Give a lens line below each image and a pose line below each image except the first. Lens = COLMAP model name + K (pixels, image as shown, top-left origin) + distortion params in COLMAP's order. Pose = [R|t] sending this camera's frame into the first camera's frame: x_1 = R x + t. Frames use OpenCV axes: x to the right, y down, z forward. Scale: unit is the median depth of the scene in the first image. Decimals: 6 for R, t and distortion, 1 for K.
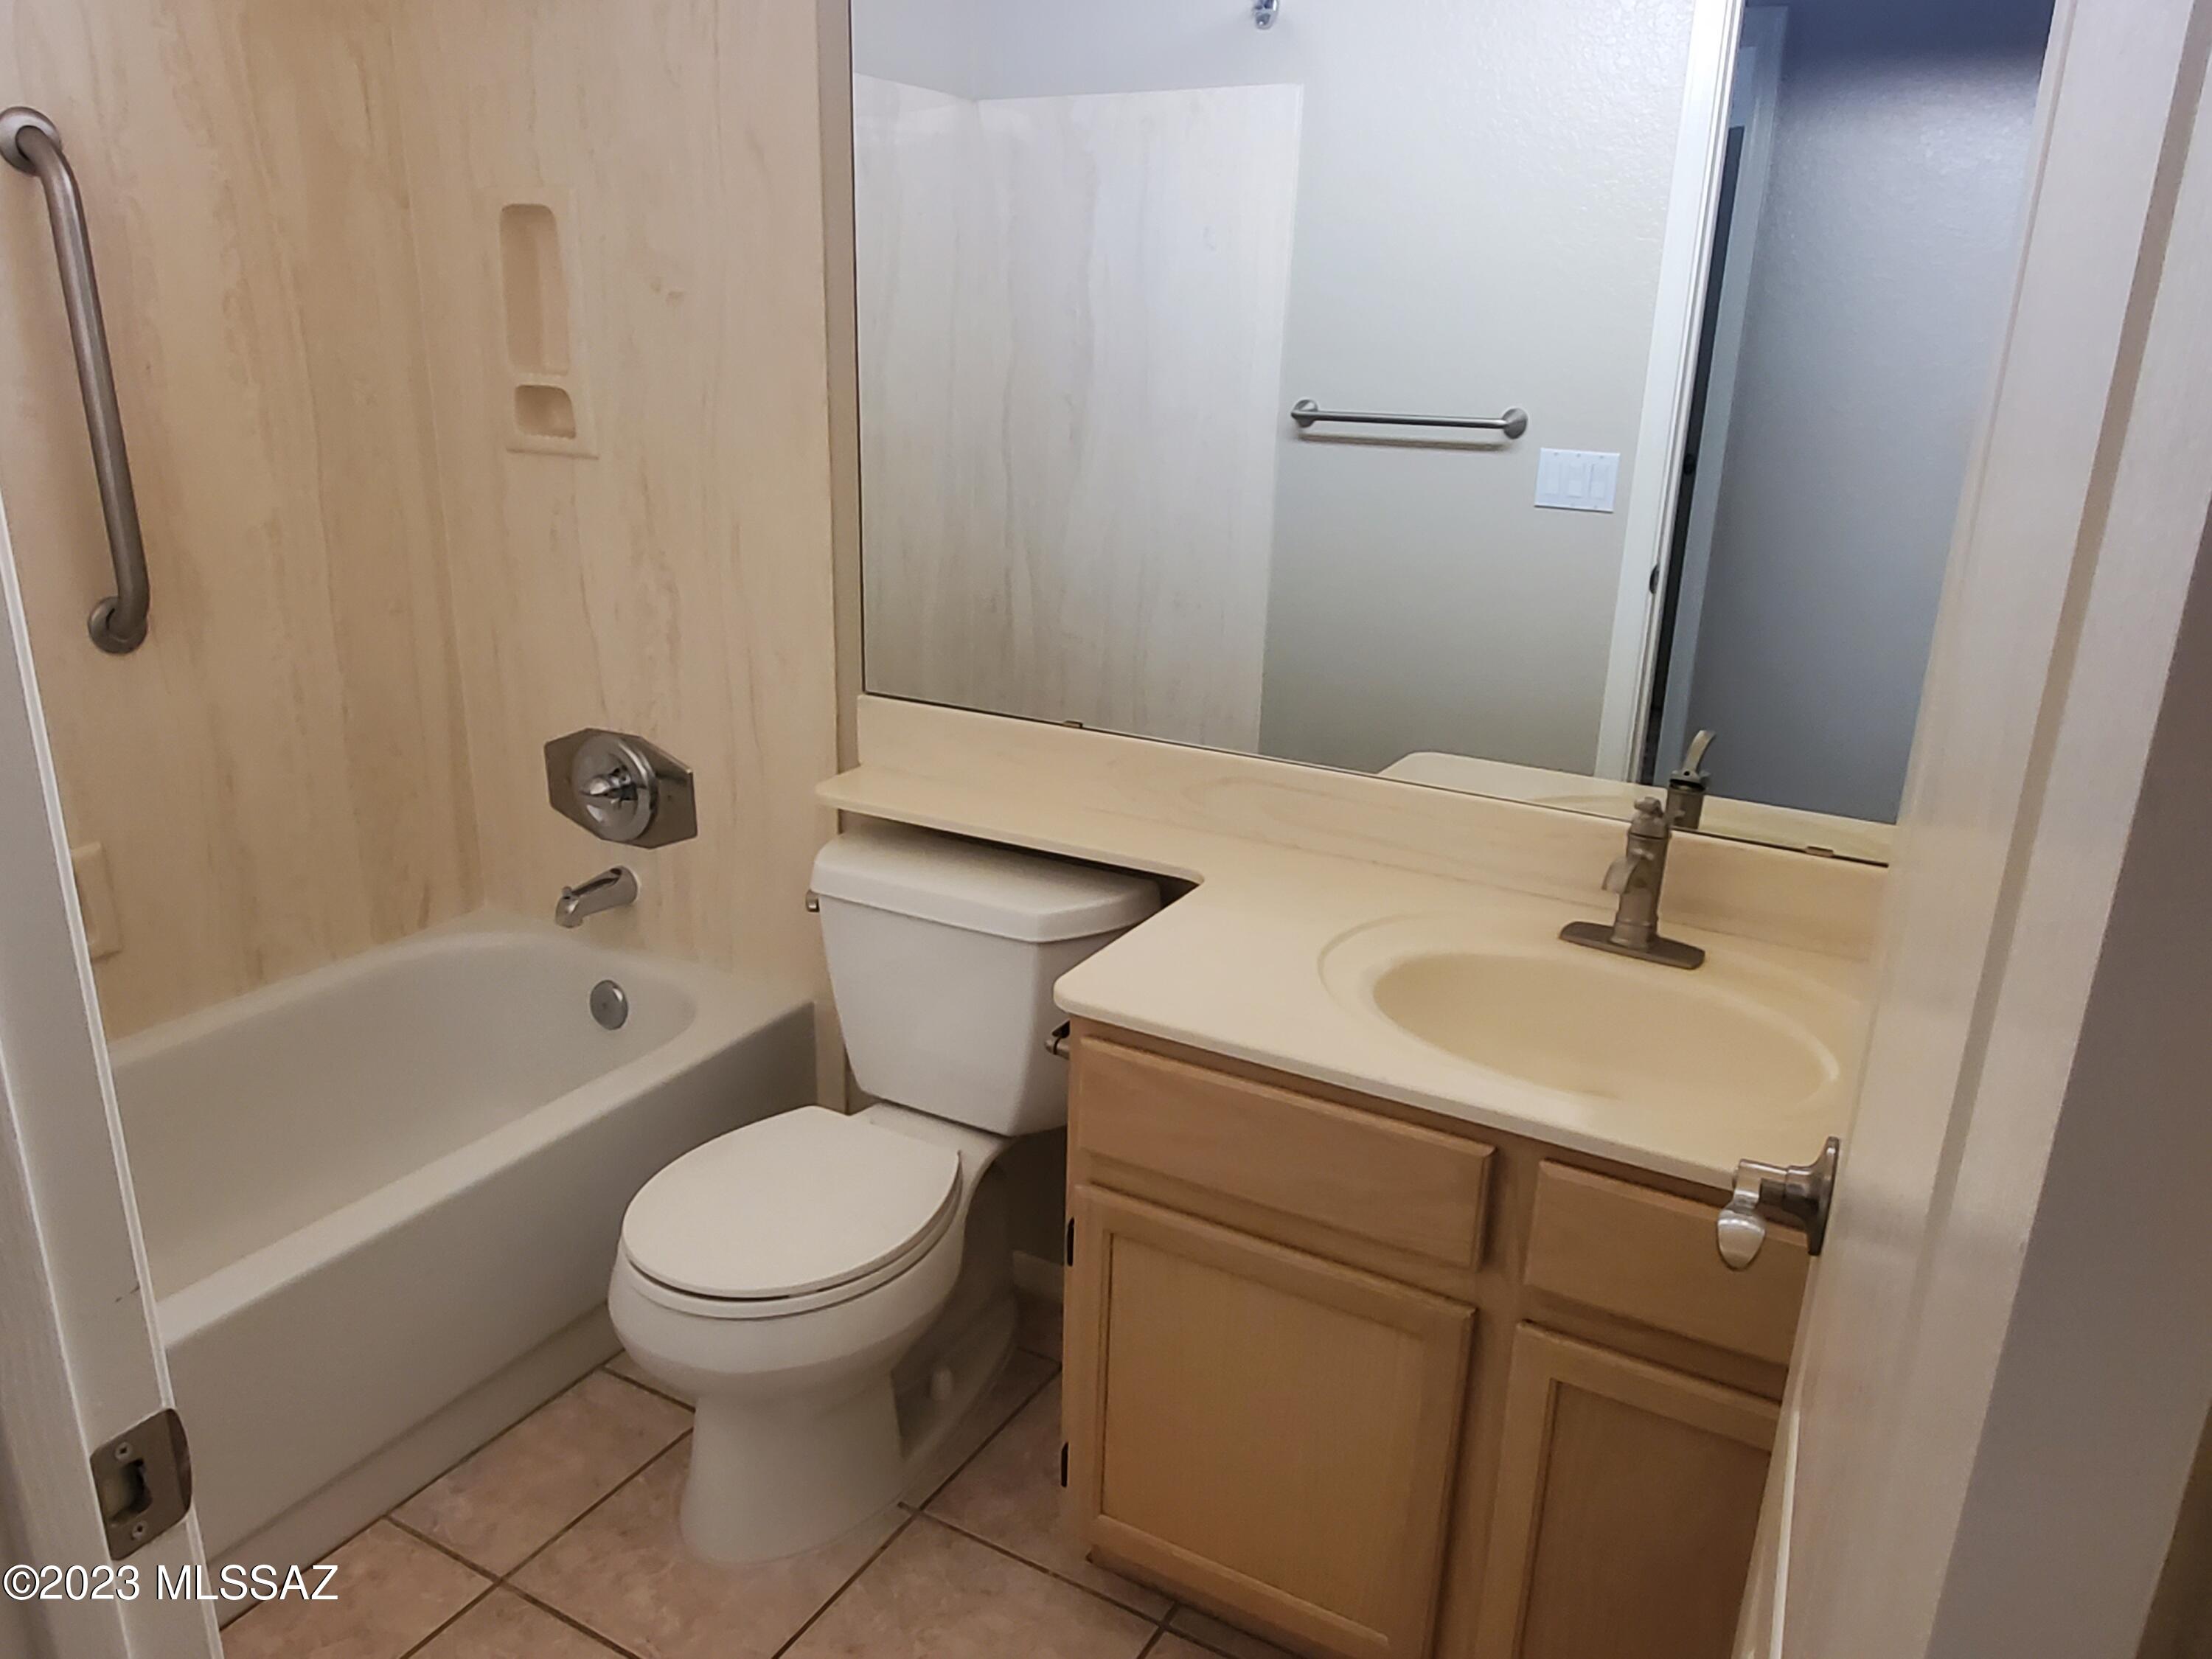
lens RADIAL K [[1633.4, 0, 1110.8], [0, 1633.4, 841.8], [0, 0, 1]] dist [0.005209, 0.002406]
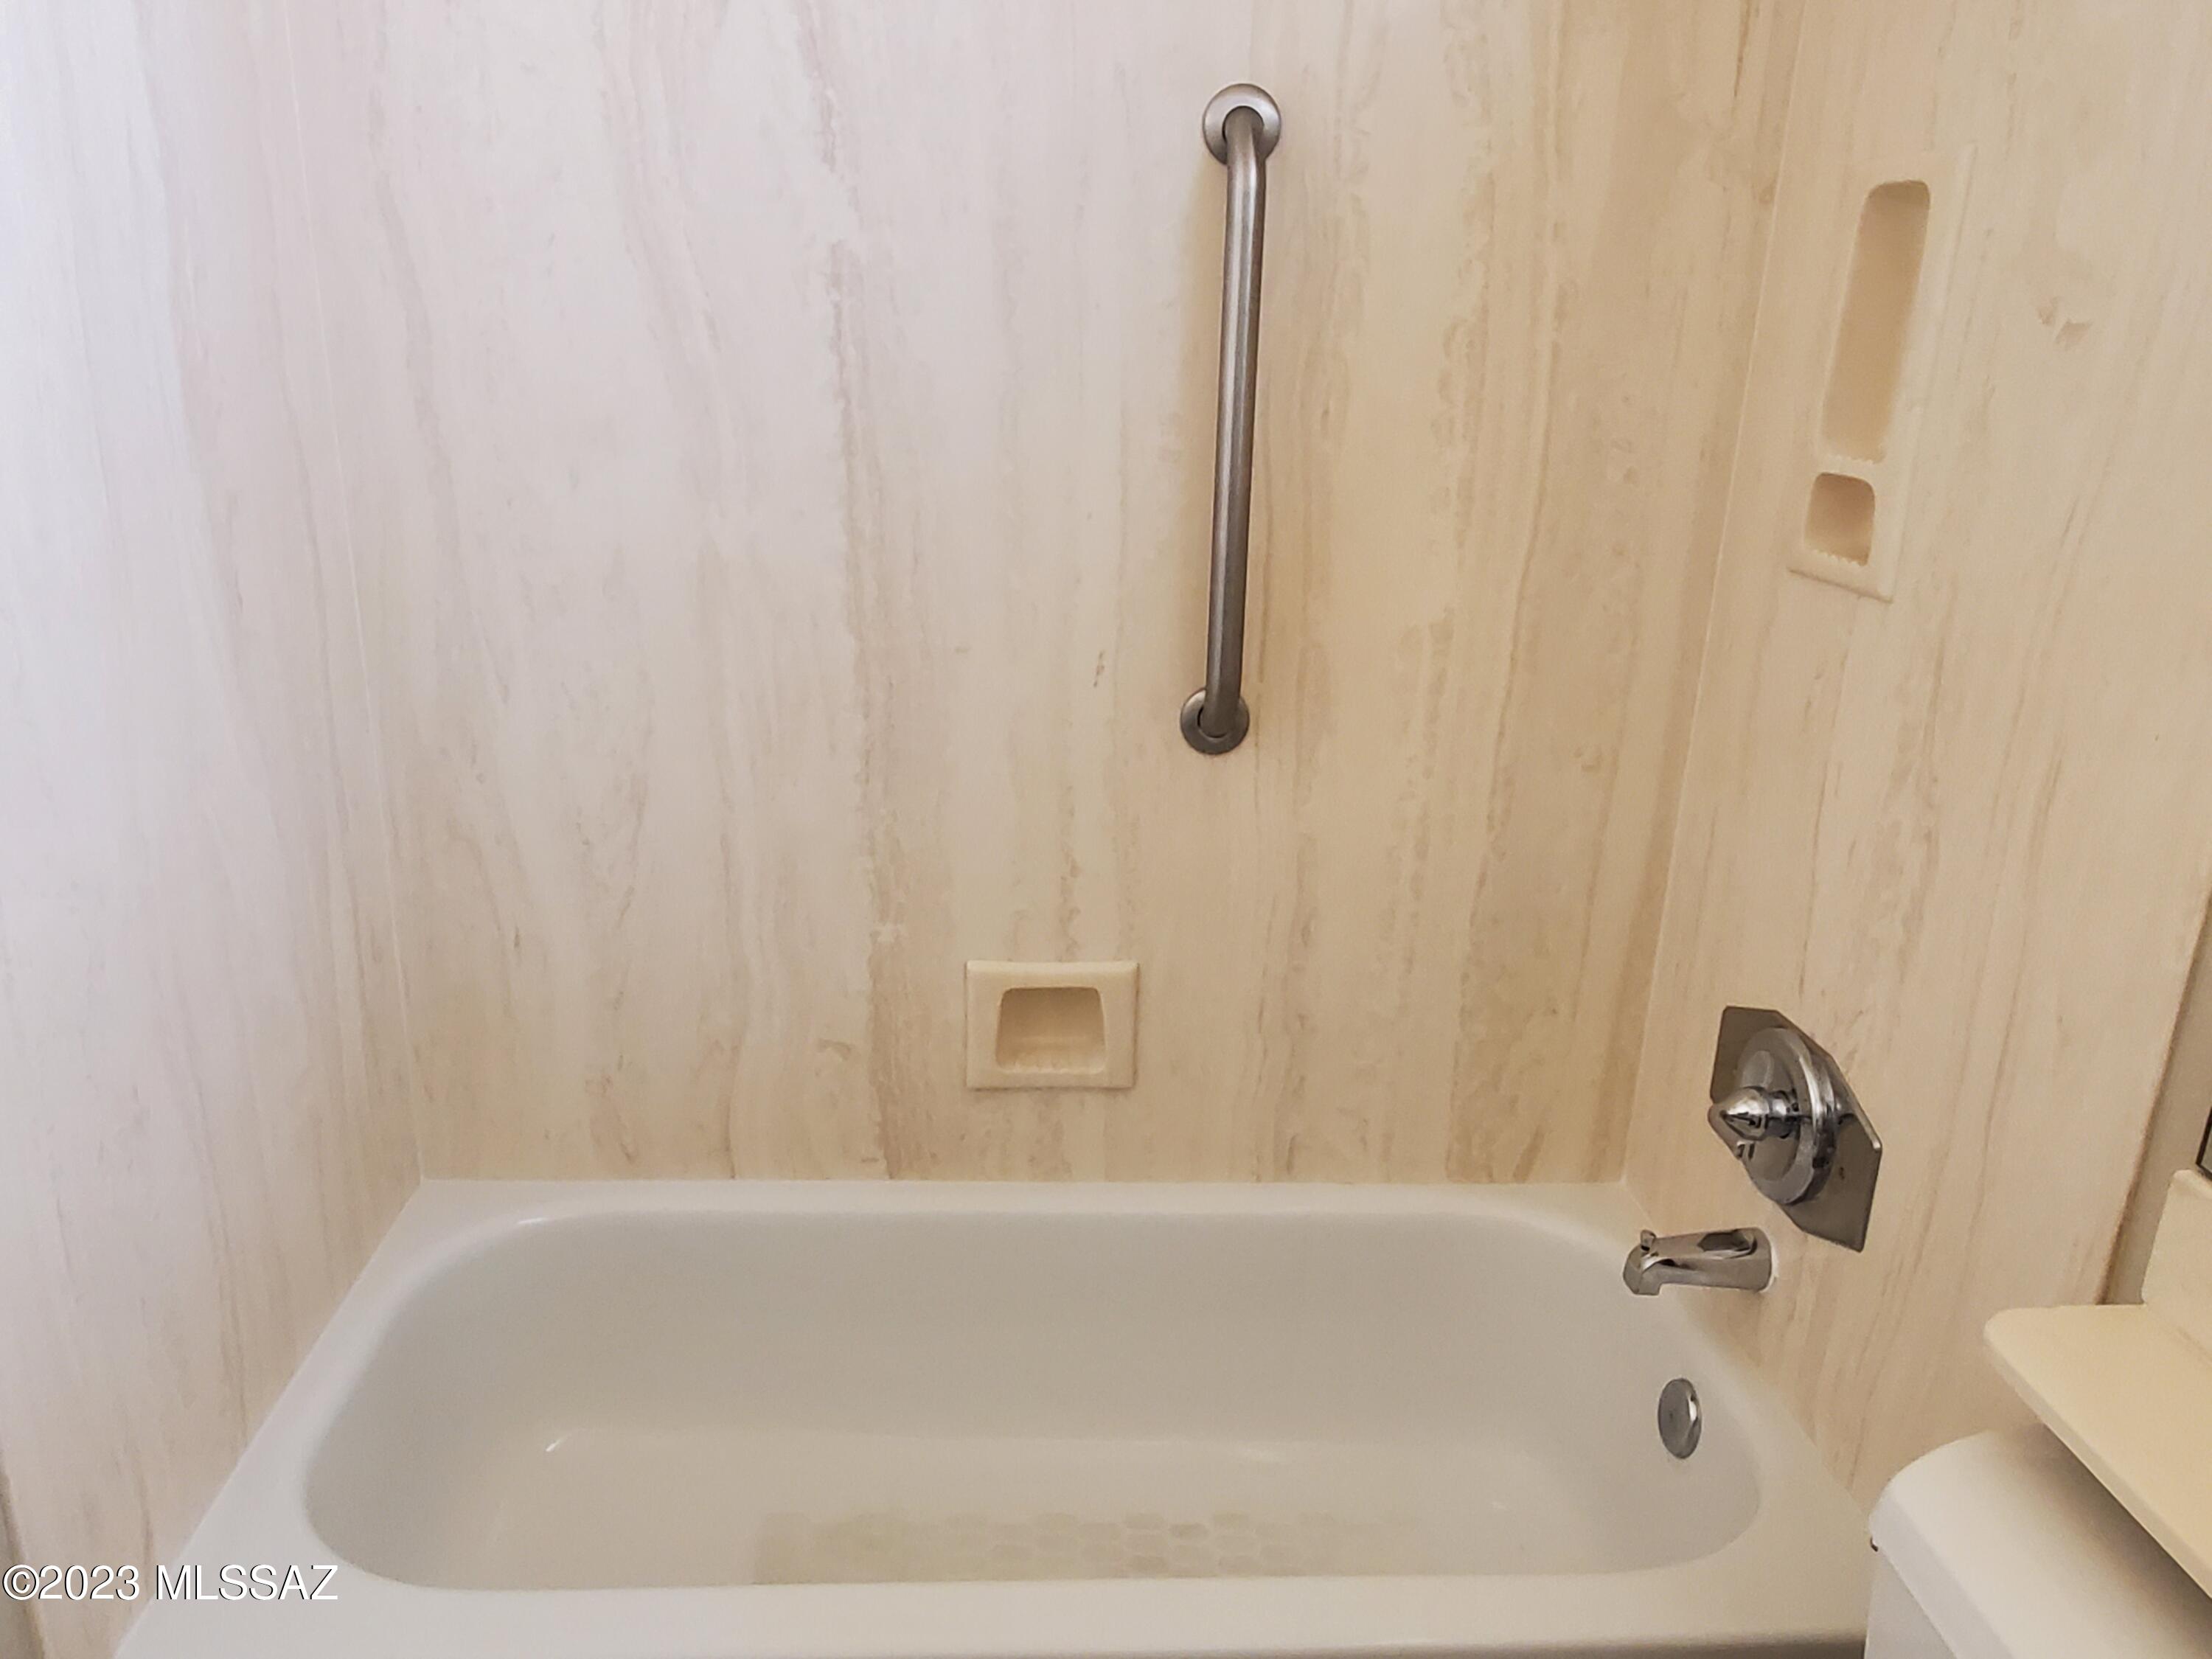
lens RADIAL K [[1633.4, 0, 1110.8], [0, 1633.4, 841.8], [0, 0, 1]] dist [0.005209, 0.002406]
pose [[0.564778, 0.256230, -0.784457, 0.016228], [-0.287165, 0.952189, 0.104270, -0.132402], [0.773668, 0.166379, 0.611356, 0.431459]]
